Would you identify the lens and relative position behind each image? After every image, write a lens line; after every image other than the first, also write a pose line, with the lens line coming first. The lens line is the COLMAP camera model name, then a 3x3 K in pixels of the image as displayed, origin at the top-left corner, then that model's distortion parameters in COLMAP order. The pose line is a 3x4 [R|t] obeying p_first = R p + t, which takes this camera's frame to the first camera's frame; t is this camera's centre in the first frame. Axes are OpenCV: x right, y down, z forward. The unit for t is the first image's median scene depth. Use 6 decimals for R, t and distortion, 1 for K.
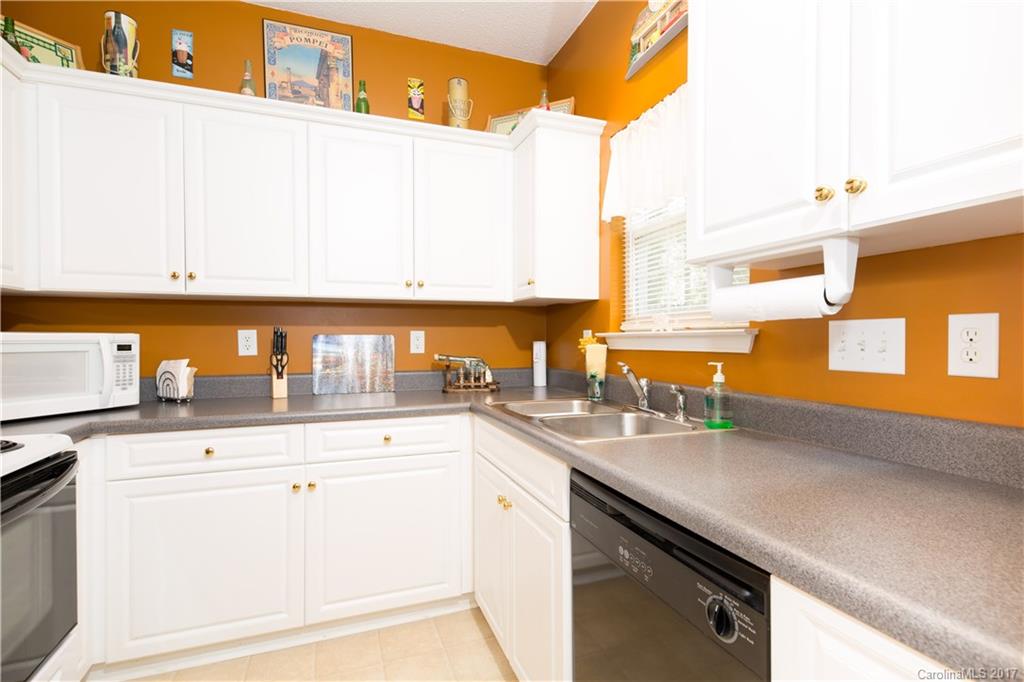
lens RADIAL K [[494.9, 0, 512.0], [0, 494.9, 341.0], [0, 0, 1]] dist [0.001784, 0.000135]
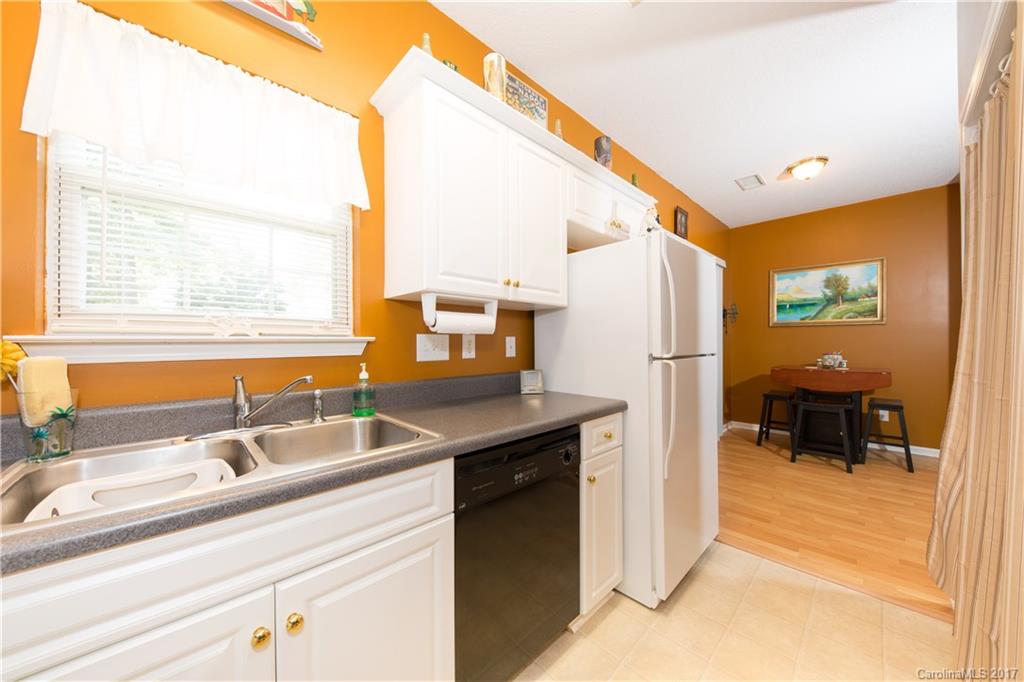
lens RADIAL K [[355.6, 0, 512.0], [0, 355.6, 341.0], [0, 0, 1]] dist [-0.001690, -0.000191]
pose [[-0.401292, 0.005094, 0.915936, -0.581369], [0.007298, 0.999971, -0.002364, -0.008634], [-0.915921, 0.005736, -0.401318, 1.037459]]
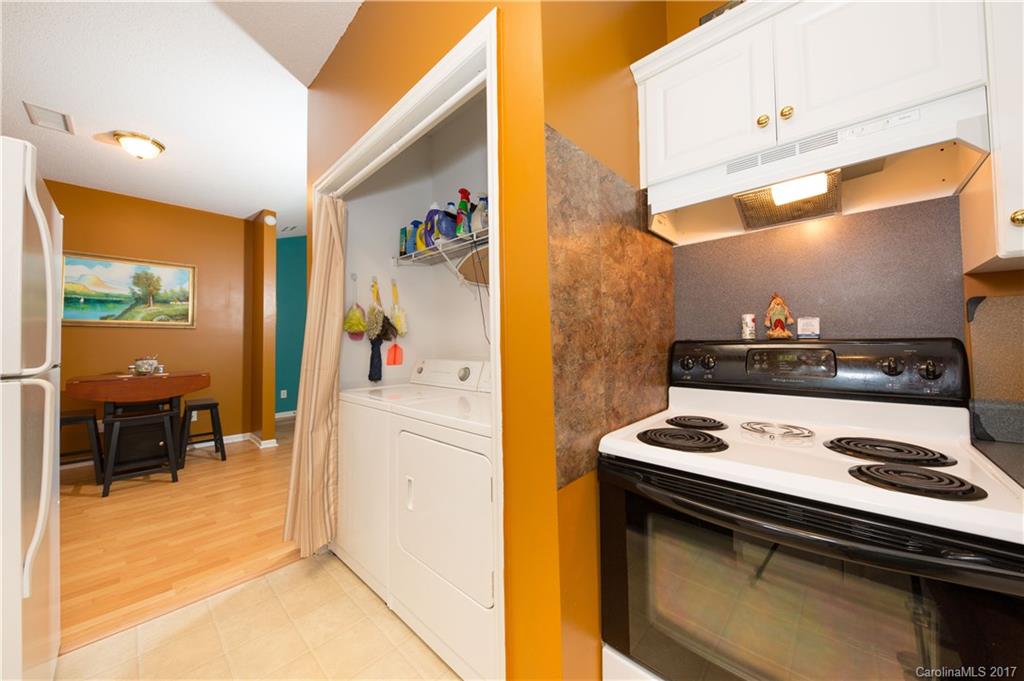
lens RADIAL K [[363.0, 0, 509.2], [0, 363.0, 334.5], [0, 0, 1]] dist [-0.000404, -0.000204]
pose [[-0.900385, -0.003018, -0.435083, -0.228917], [0.005405, 0.999821, -0.018122, -0.008958], [0.435060, -0.018669, -0.900208, 1.073722]]
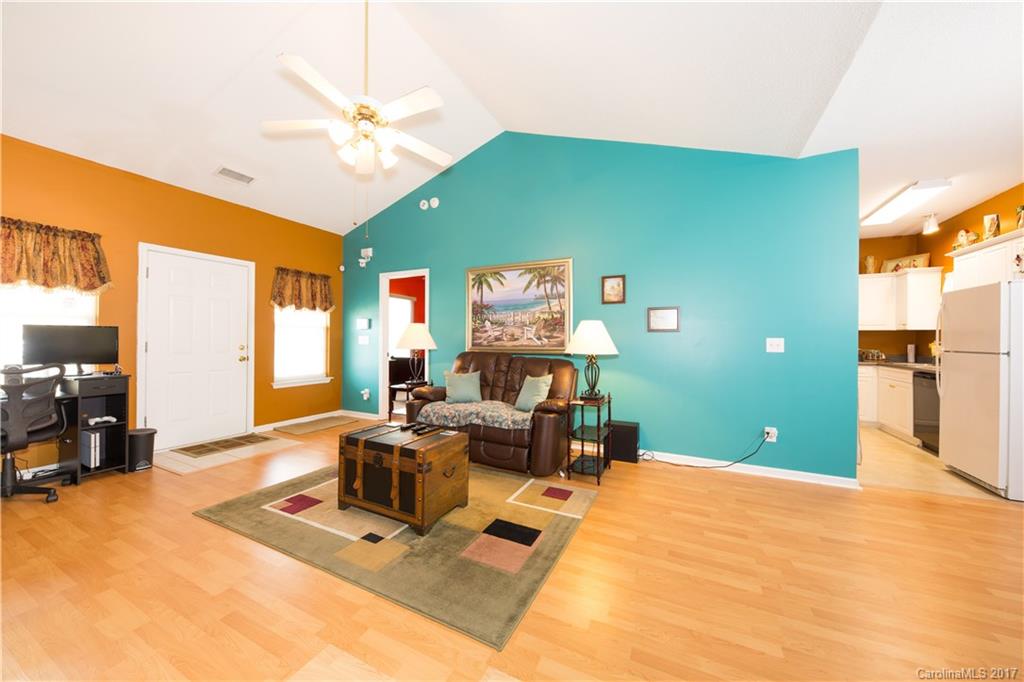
lens RADIAL K [[363.0, 0, 509.2], [0, 363.0, 335.0], [0, 0, 1]] dist [-0.000404, -0.000204]
pose [[0.680456, -0.003529, -0.732780, 0.031959], [-0.011880, 0.999804, -0.015846, 0.012600], [0.732693, 0.019488, 0.680281, -3.819424]]
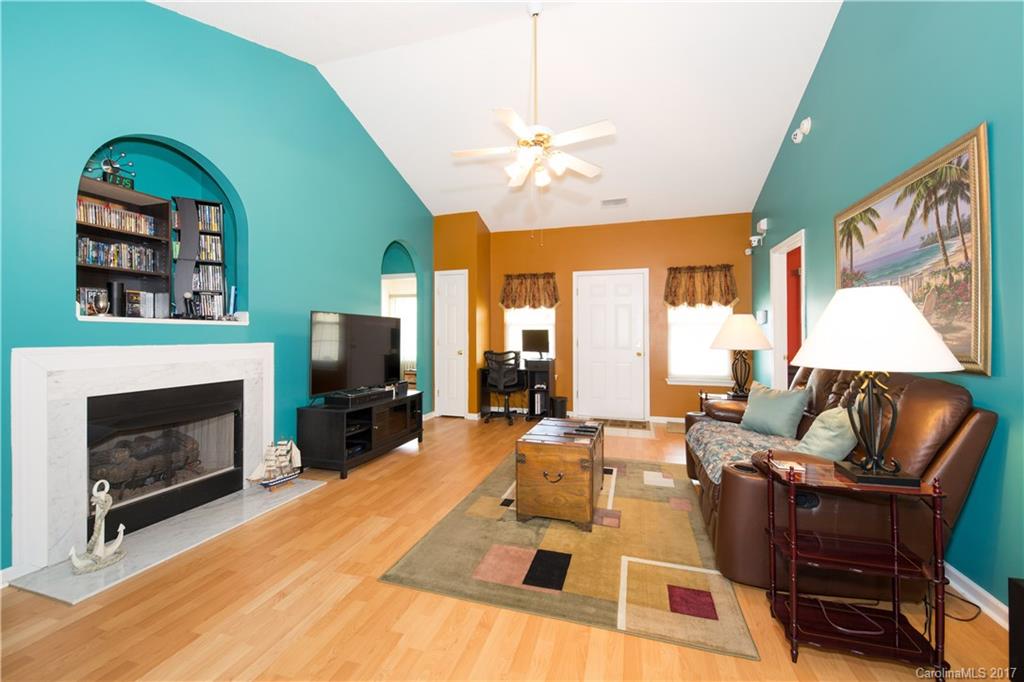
lens RADIAL K [[408.7, 0, 515.5], [0, 408.7, 331.7], [0, 0, 1]] dist [0.002427, -0.000075]
pose [[-0.610230, -0.008135, -0.792182, 0.125754], [-0.004799, 0.999967, -0.006572, 0.003983], [0.792209, -0.000209, -0.610249, -1.862452]]
